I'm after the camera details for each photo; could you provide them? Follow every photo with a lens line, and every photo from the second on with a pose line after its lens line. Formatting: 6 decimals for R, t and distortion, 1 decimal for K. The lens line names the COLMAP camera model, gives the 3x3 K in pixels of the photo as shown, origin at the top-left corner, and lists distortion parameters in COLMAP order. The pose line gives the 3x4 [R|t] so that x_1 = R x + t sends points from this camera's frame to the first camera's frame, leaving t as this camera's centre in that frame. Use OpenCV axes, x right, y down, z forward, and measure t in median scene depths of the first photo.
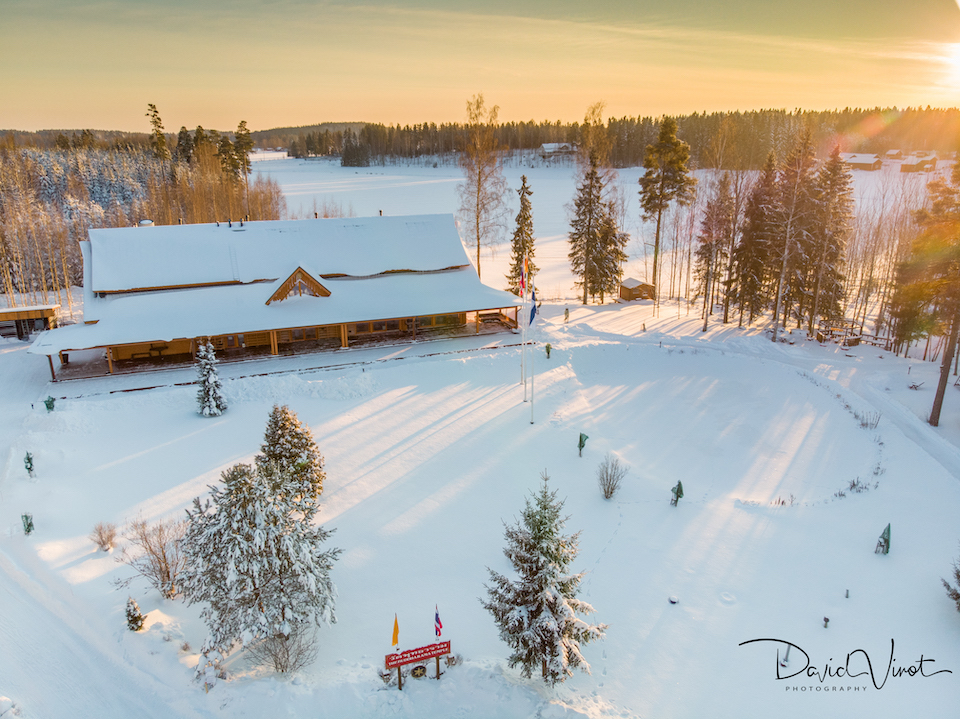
lens RADIAL K [[710.5, 0, 479.6], [0, 710.5, 360.1], [0, 0, 1]] dist [0.002261, 0.008748]
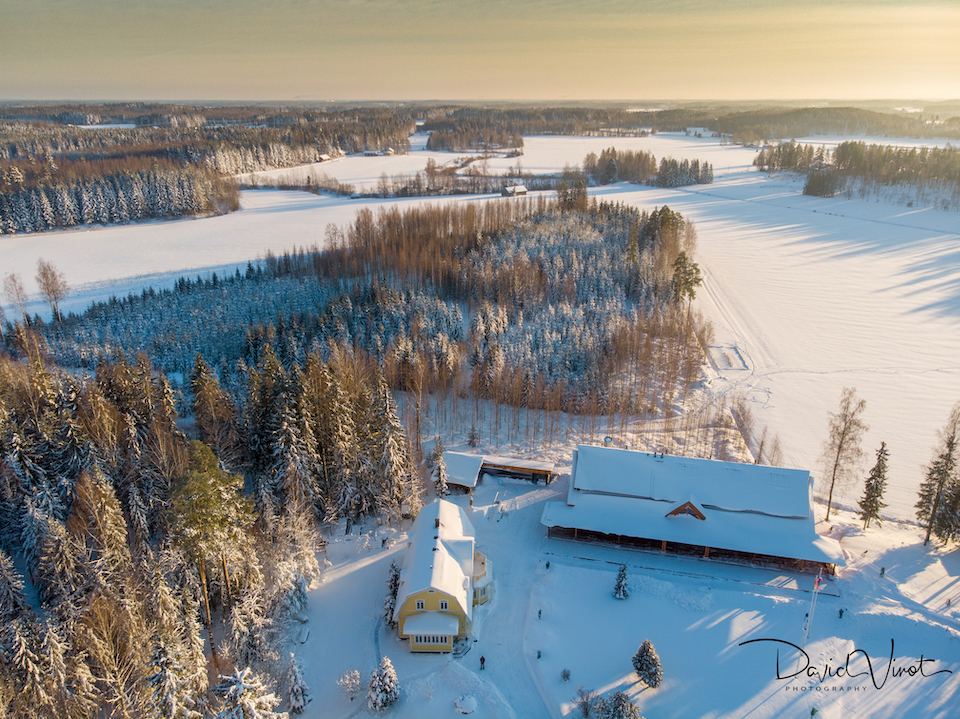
lens RADIAL K [[710.5, 0, 479.6], [0, 710.5, 360.1], [0, 0, 1]] dist [0.002261, 0.008748]
pose [[0.816920, 0.203953, -0.539485, 0.157238], [-0.178595, 0.978866, 0.099624, -0.488277], [0.548402, 0.014964, 0.836081, -0.591208]]
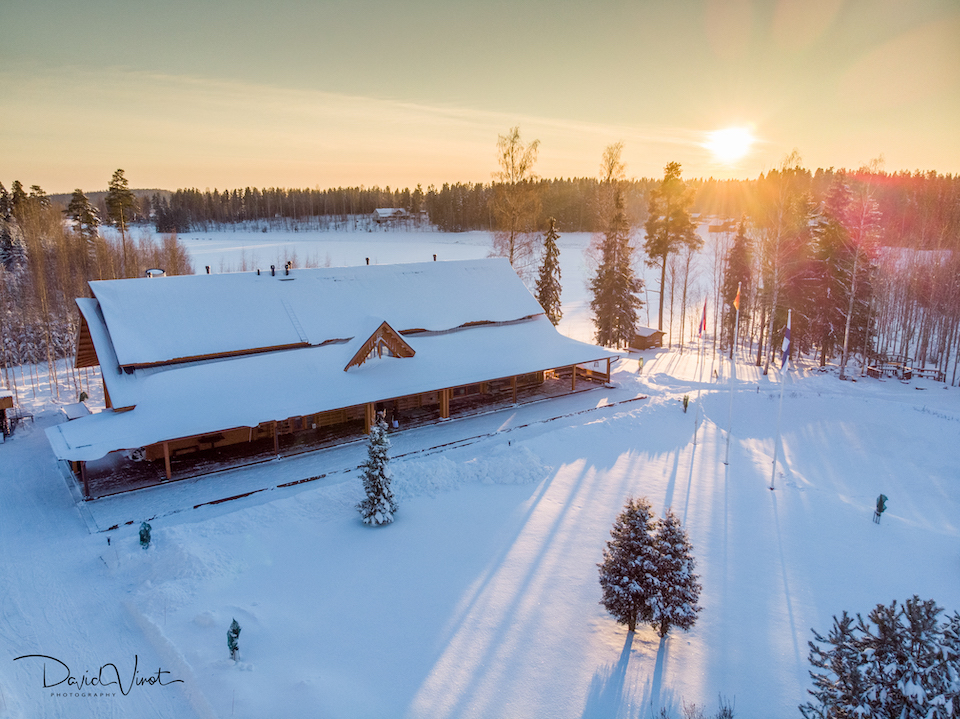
lens RADIAL K [[709.5, 0, 479.9], [0, 709.5, 359.3], [0, 0, 1]] dist [0.006056, 0.005295]
pose [[0.962814, -0.054671, 0.264575, -0.336749], [0.078819, 0.993550, -0.081527, -0.014740], [-0.258411, 0.099349, 0.960913, 0.199228]]
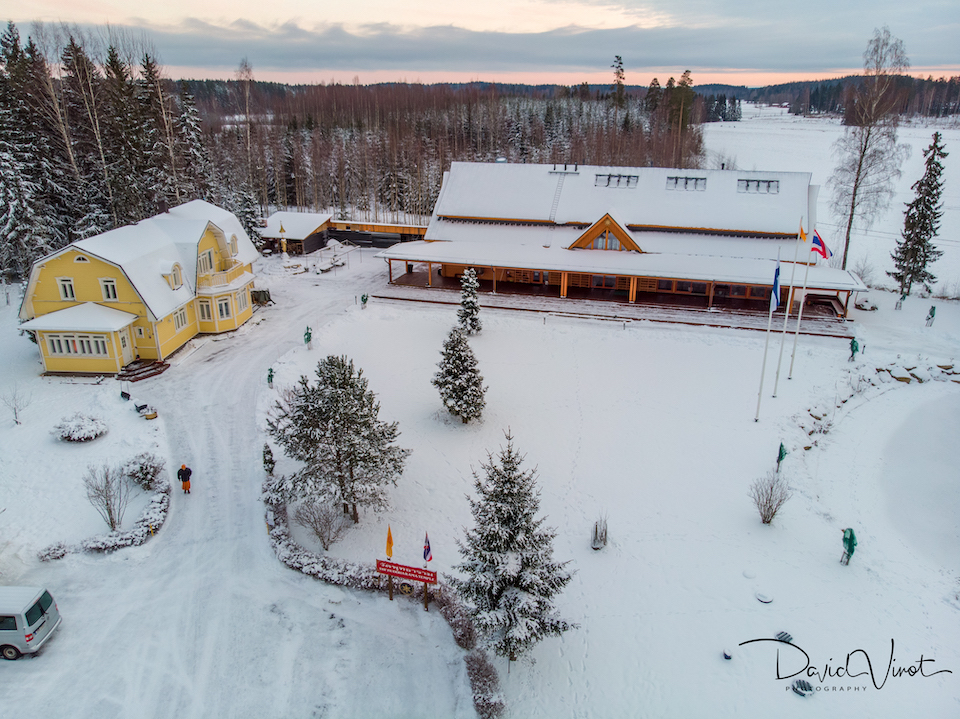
lens RADIAL K [[710.5, 0, 479.6], [0, 710.5, 360.1], [0, 0, 1]] dist [0.002261, 0.008748]
pose [[0.788830, 0.223698, -0.572457, 0.205389], [-0.191126, 0.974514, 0.117444, -0.012076], [0.584139, 0.016768, 0.811480, 0.083590]]
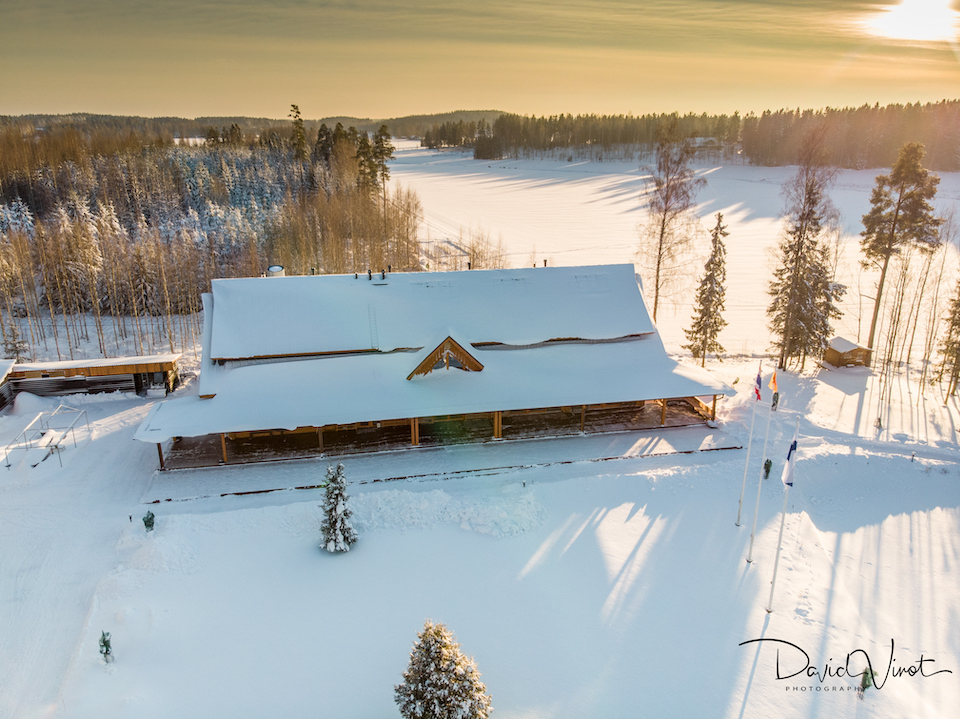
lens RADIAL K [[710.5, 0, 479.6], [0, 710.5, 360.1], [0, 0, 1]] dist [0.002261, 0.008748]
pose [[0.984987, 0.059857, -0.161918, -0.079439], [-0.057104, 0.998134, 0.021605, -0.114634], [0.162909, -0.012035, 0.986568, 0.187532]]
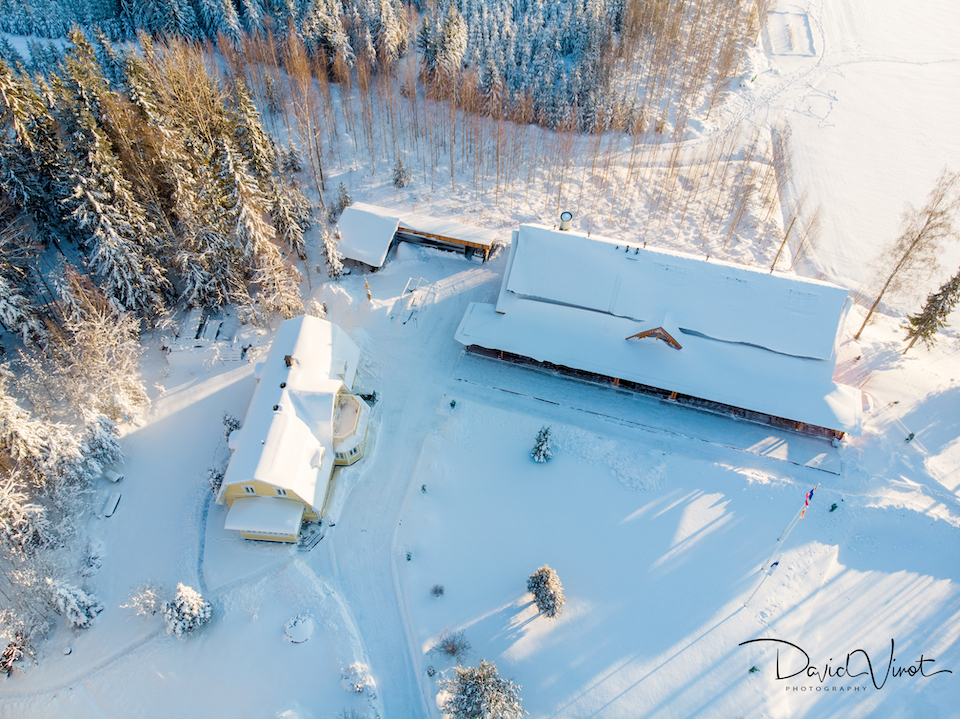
lens RADIAL K [[706.5, 0, 478.3], [0, 706.5, 361.8], [0, 0, 1]] dist [0.000874, 0.013684]
pose [[0.780879, 0.481752, -0.397673, -0.004073], [-0.195567, 0.793130, 0.576800, -0.636103], [0.593281, -0.372639, 0.713553, -0.006737]]
